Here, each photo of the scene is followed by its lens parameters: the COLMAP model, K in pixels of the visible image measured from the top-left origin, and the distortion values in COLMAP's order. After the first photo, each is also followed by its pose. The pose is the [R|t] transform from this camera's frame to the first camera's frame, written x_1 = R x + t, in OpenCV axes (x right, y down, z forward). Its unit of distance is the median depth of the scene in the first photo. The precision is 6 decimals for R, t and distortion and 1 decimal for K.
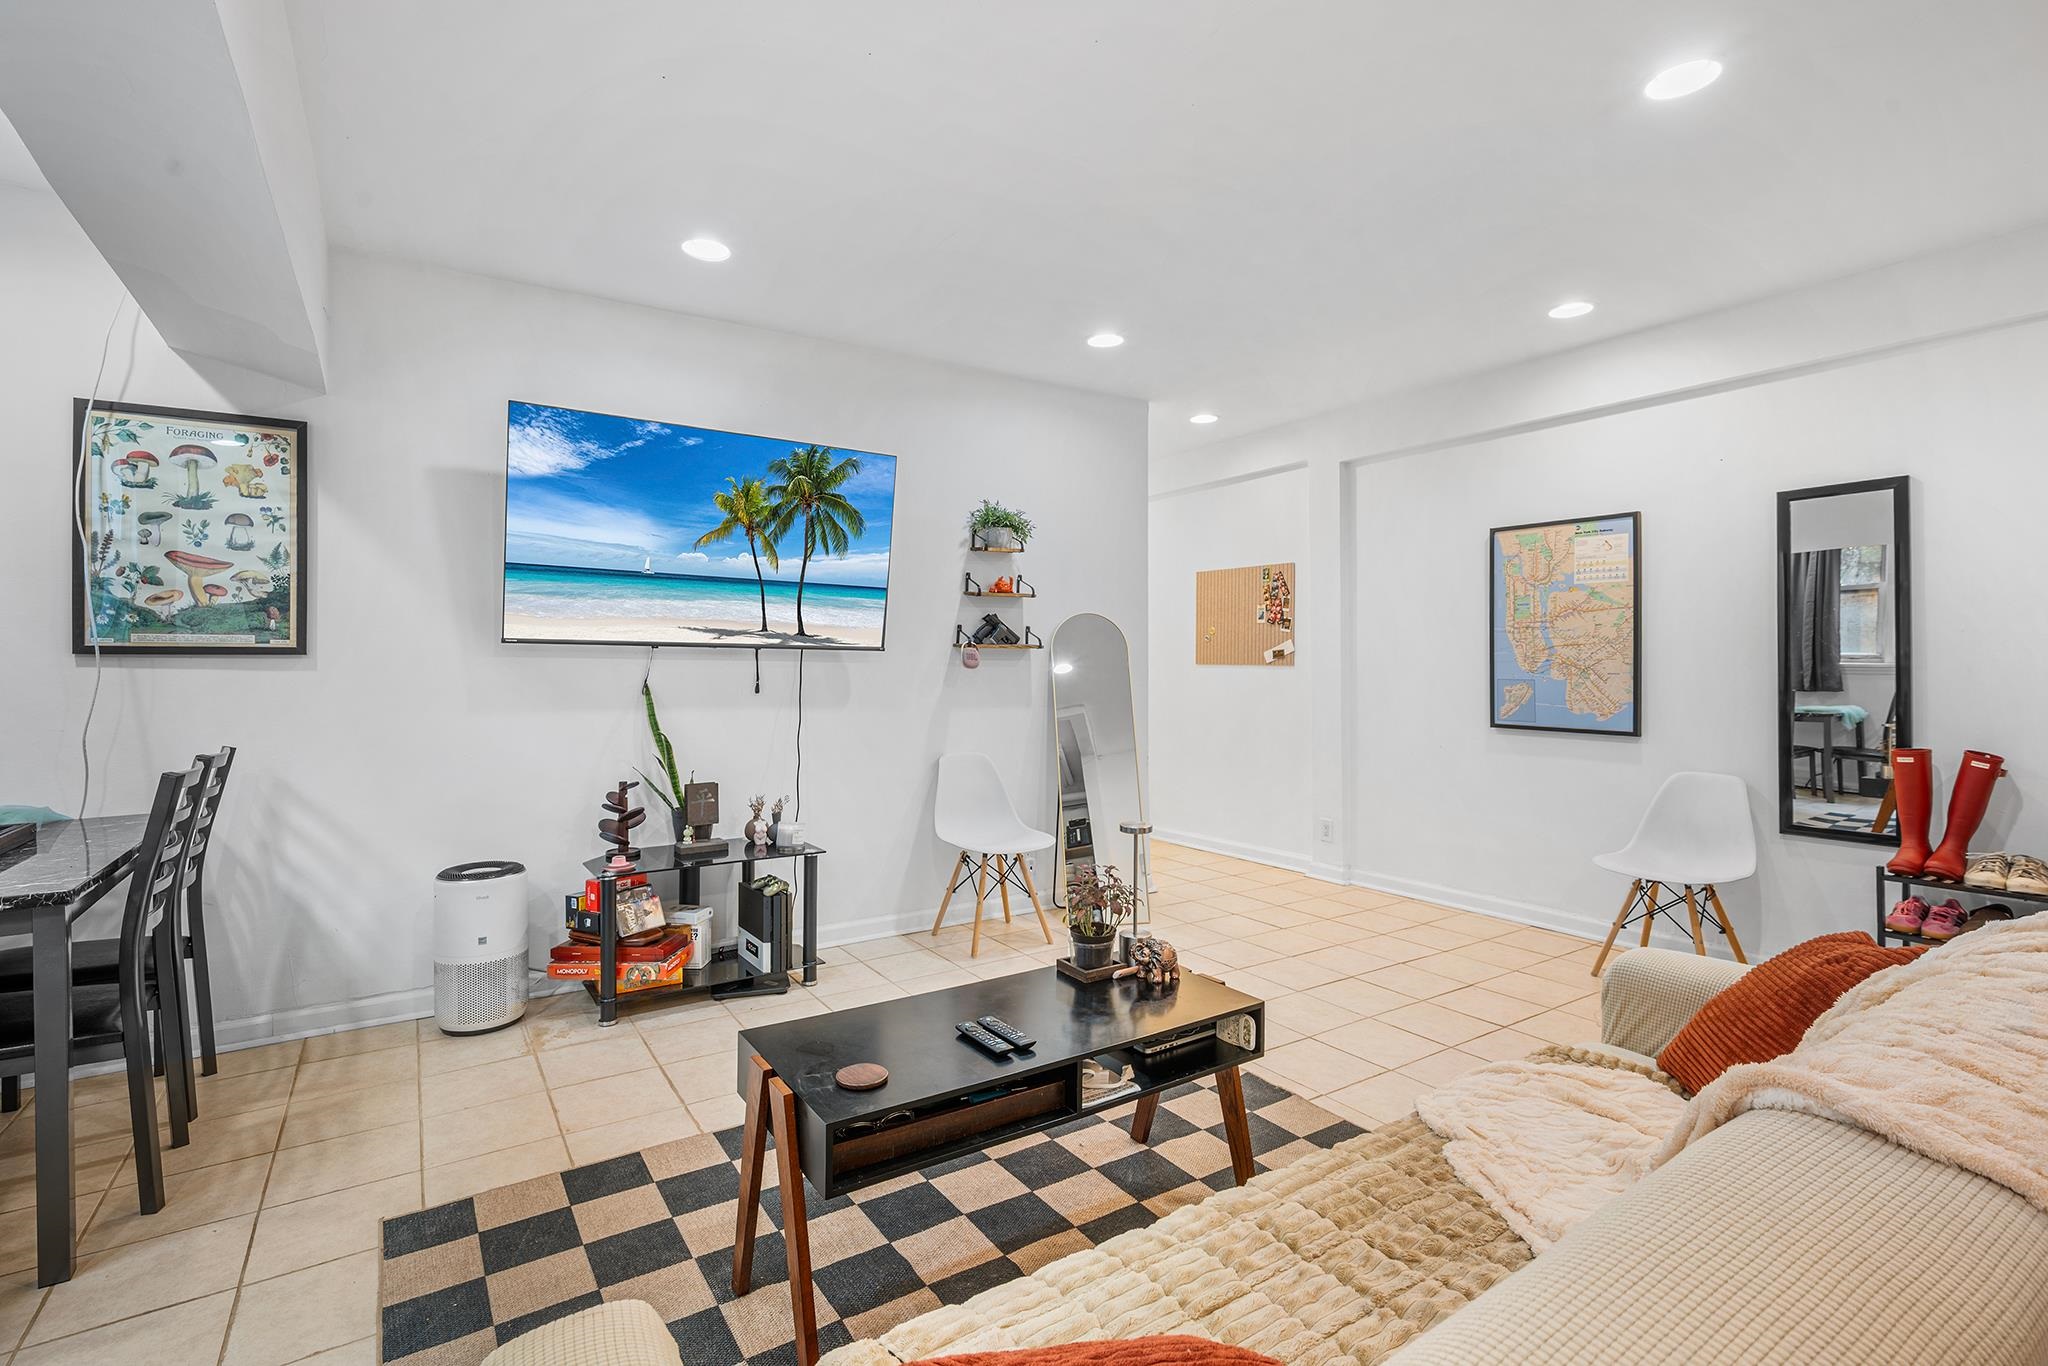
lens RADIAL K [[935.6, 0, 1006.8], [0, 935.6, 667.9], [0, 0, 1]] dist [0.007446, -0.002344]
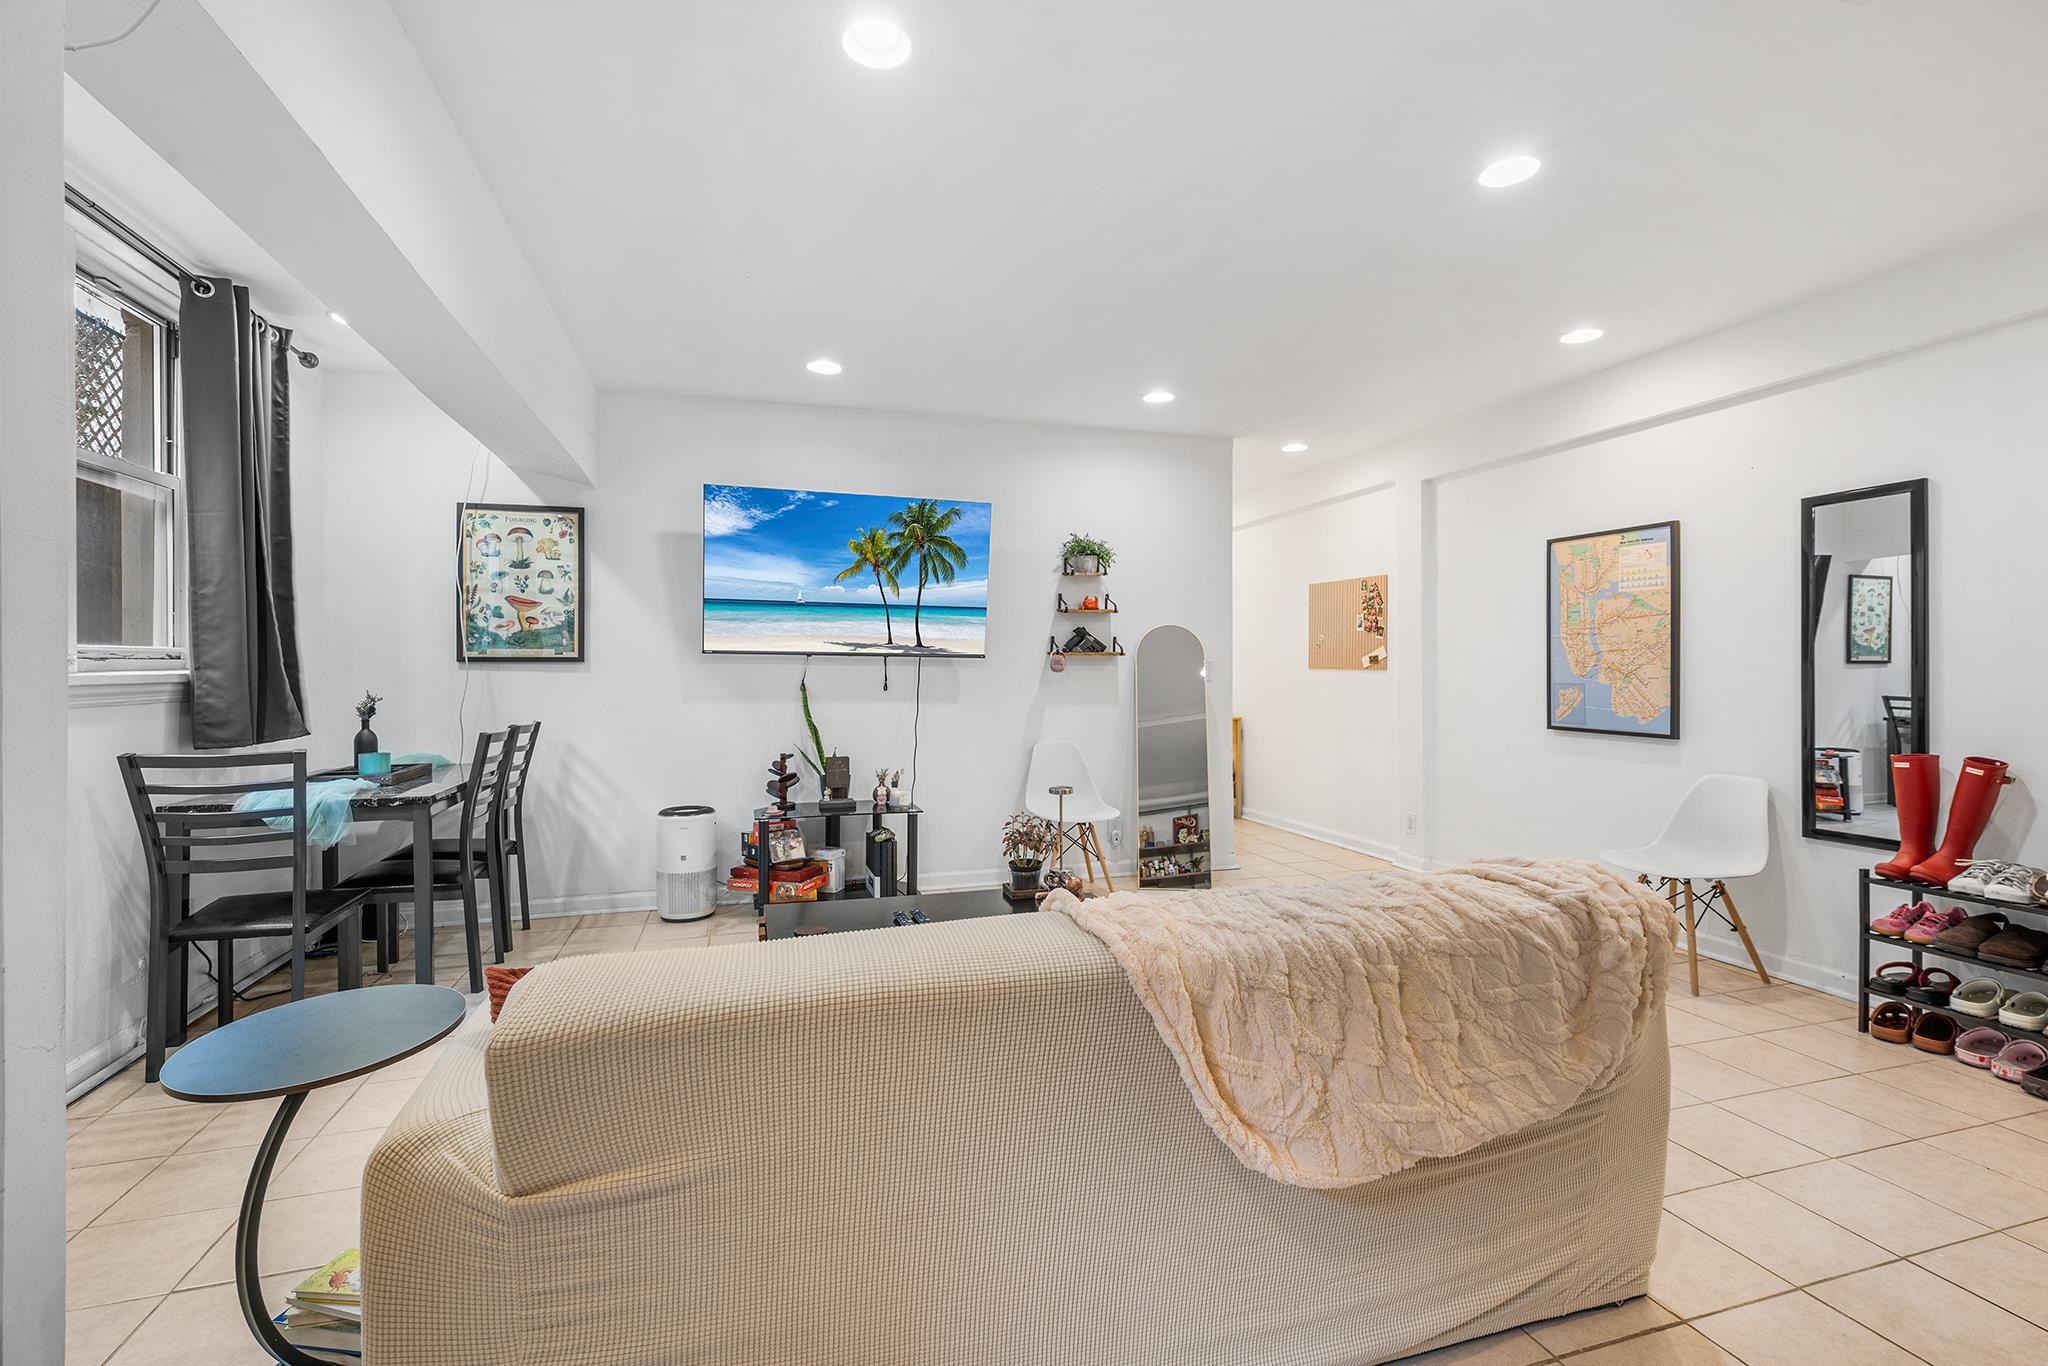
lens RADIAL K [[853.9, 0, 1005.2], [0, 853.9, 679.5], [0, 0, 1]] dist [-0.003502, -0.000914]
pose [[0.960686, 0.004184, -0.277605, 0.238076], [-0.001852, 0.999961, 0.008663, 0.000863], [0.277630, -0.007809, 0.960656, -0.109049]]
